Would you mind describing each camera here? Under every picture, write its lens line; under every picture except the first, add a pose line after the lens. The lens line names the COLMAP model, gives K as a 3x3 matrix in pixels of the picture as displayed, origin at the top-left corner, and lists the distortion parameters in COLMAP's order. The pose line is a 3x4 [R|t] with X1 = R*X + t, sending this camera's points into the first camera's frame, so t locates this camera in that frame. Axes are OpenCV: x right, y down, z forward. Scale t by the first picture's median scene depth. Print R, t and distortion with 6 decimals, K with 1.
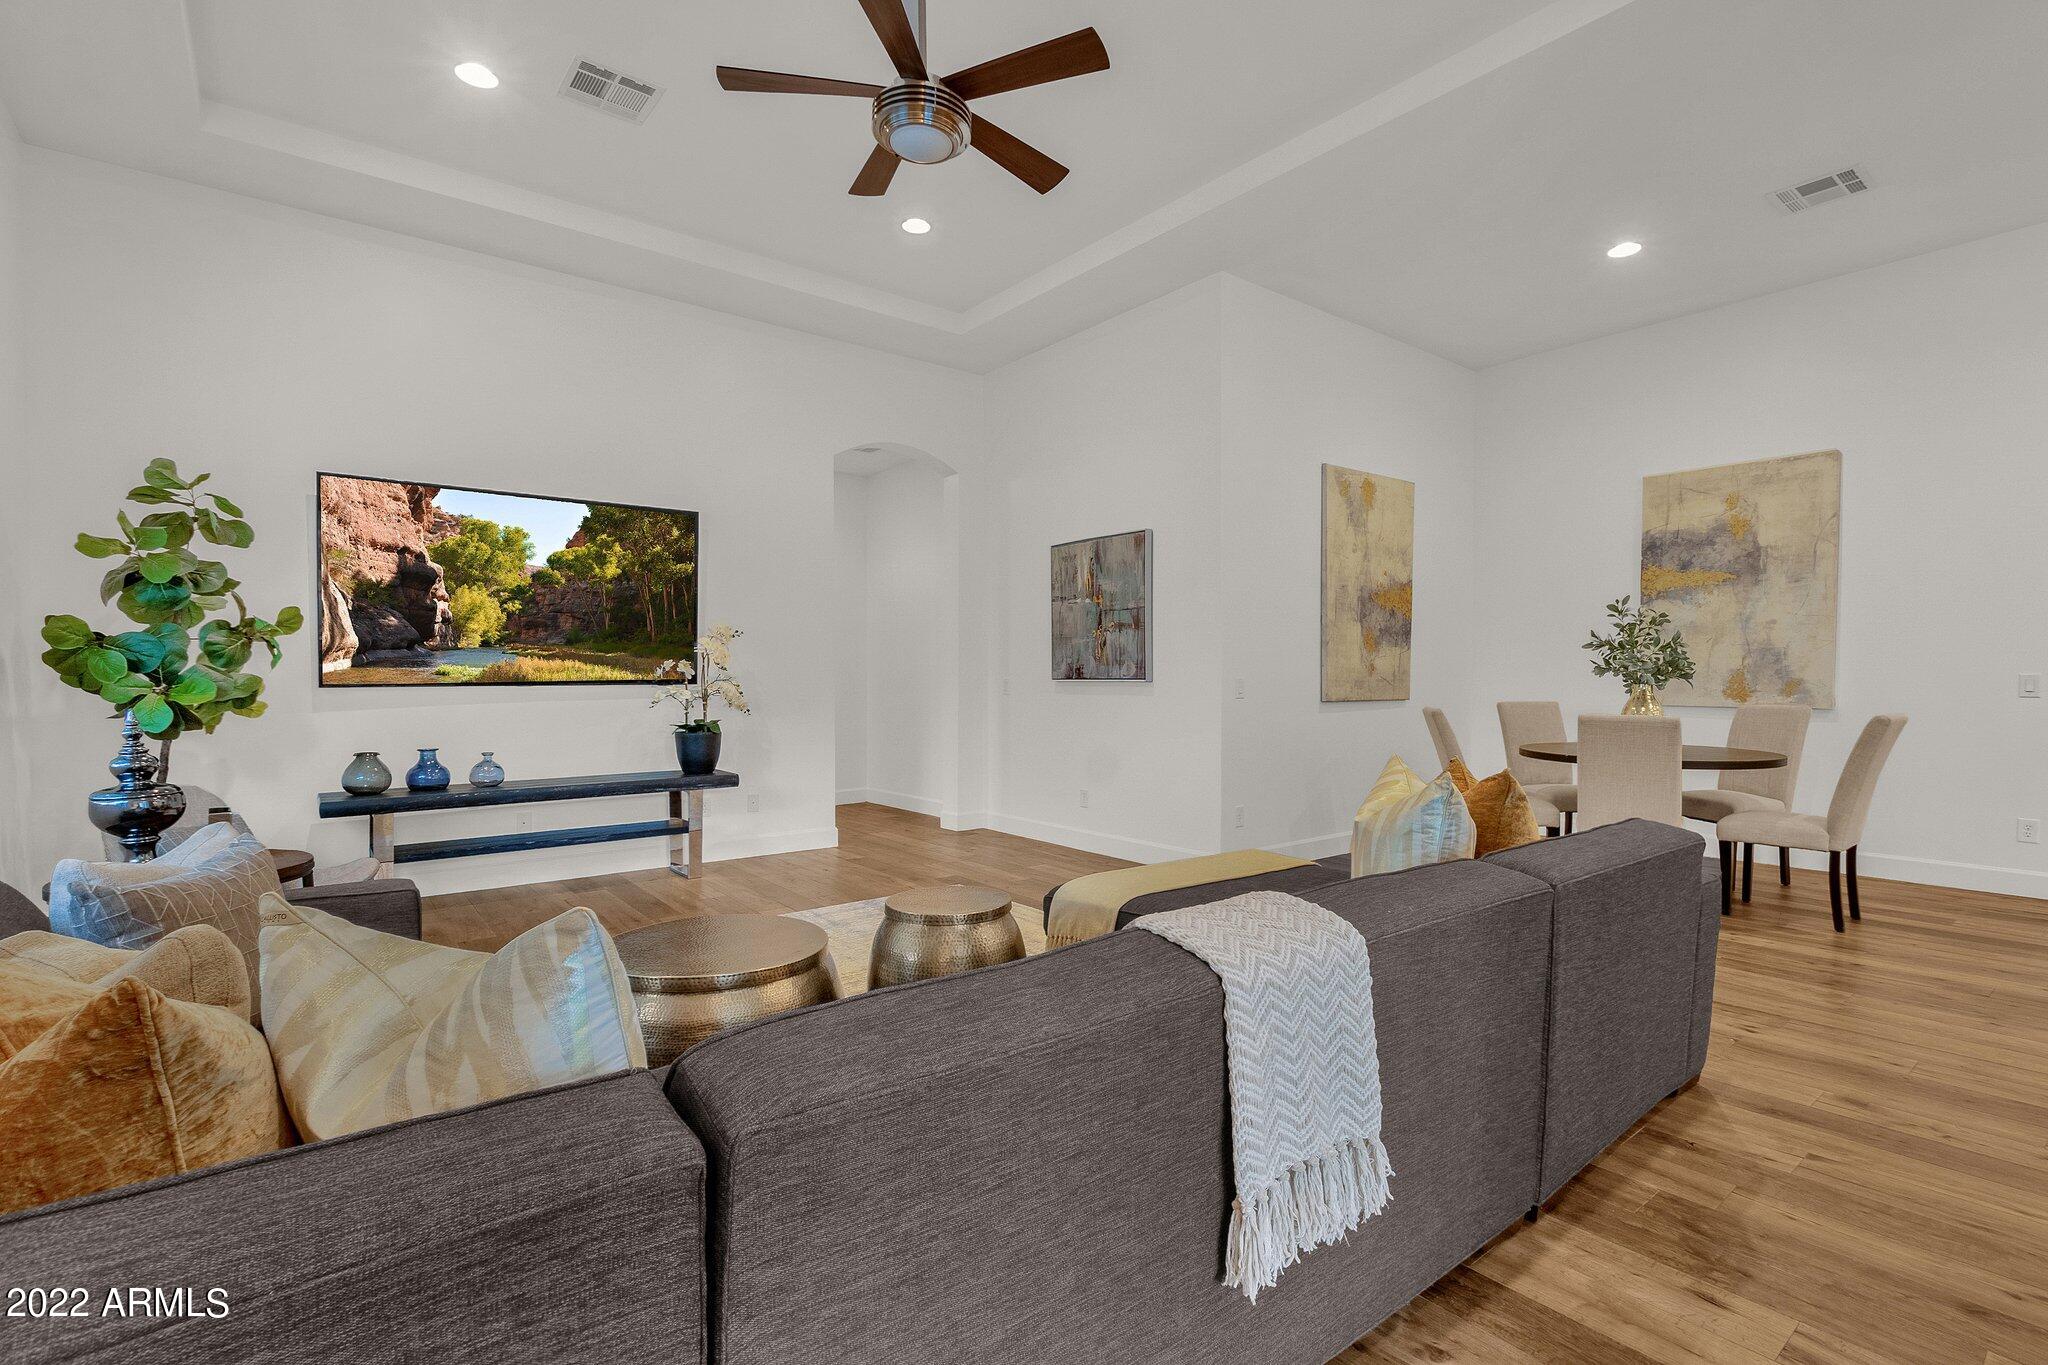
lens RADIAL K [[962.8, 0, 1024.0], [0, 962.8, 682.5], [0, 0, 1]] dist [-0.003260, -0.000181]
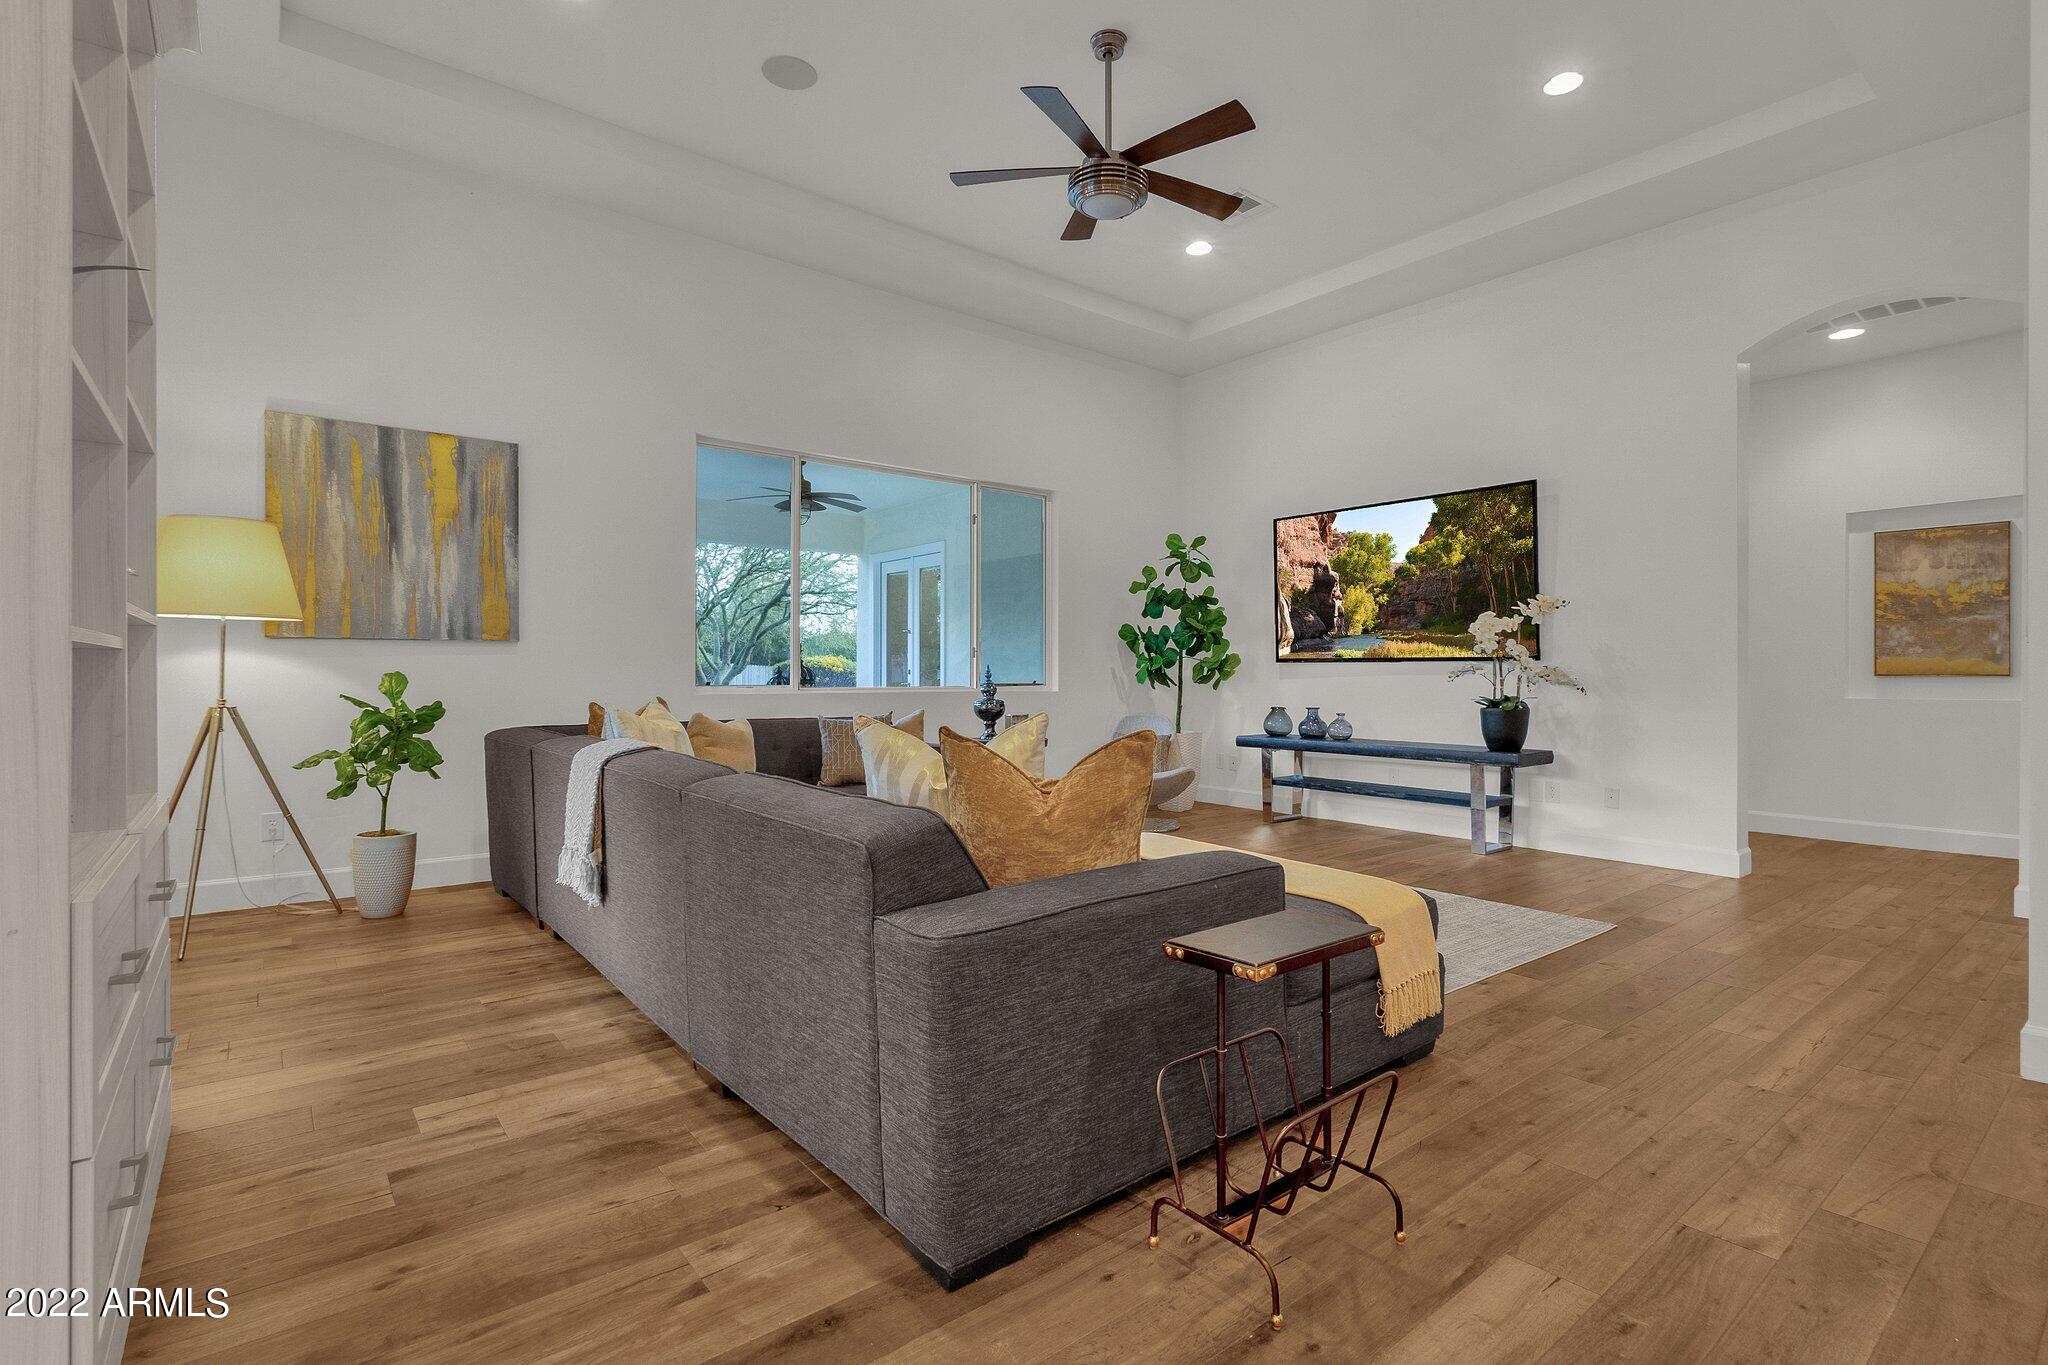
lens RADIAL K [[930.0, 0, 1013.2], [0, 930.0, 683.1], [0, 0, 1]] dist [-0.029391, -0.000071]
pose [[0.007376, 0.008167, -0.999939, 0.648047], [-0.016300, 0.999835, 0.008046, 0.026048], [0.999840, 0.016240, 0.007508, 0.535168]]
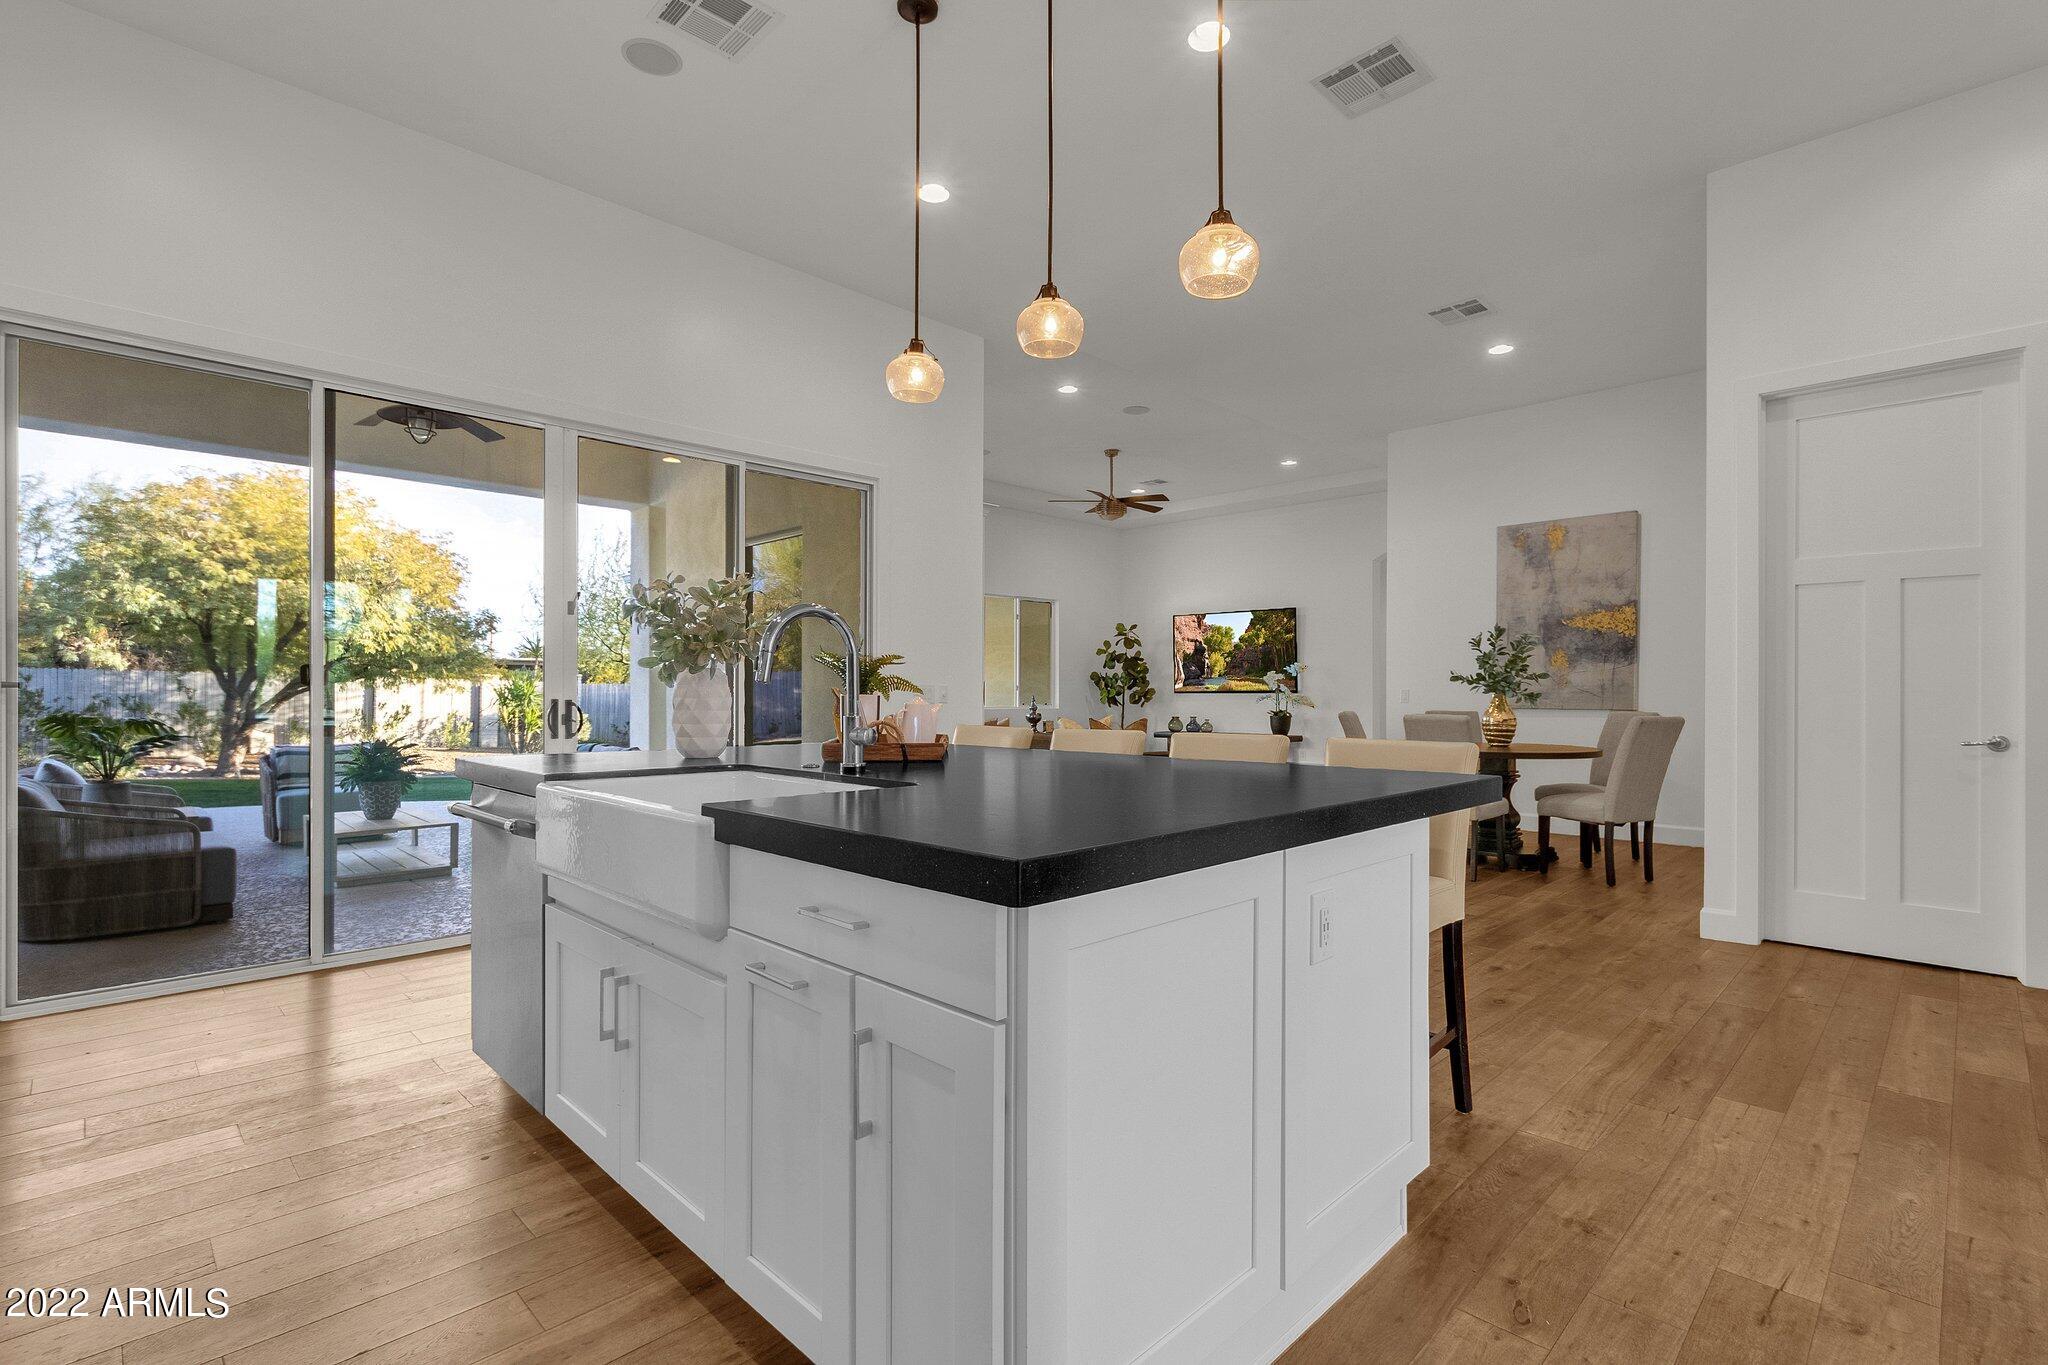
lens RADIAL K [[950.5, 0, 1024.0], [0, 950.5, 682.5], [0, 0, 1]] dist [-0.000533, -0.000186]
pose [[0.116543, -0.011005, -0.993125, 1.747381], [-0.012726, 0.999840, -0.012573, 0.011285], [0.993104, 0.014104, 0.116384, 0.238446]]
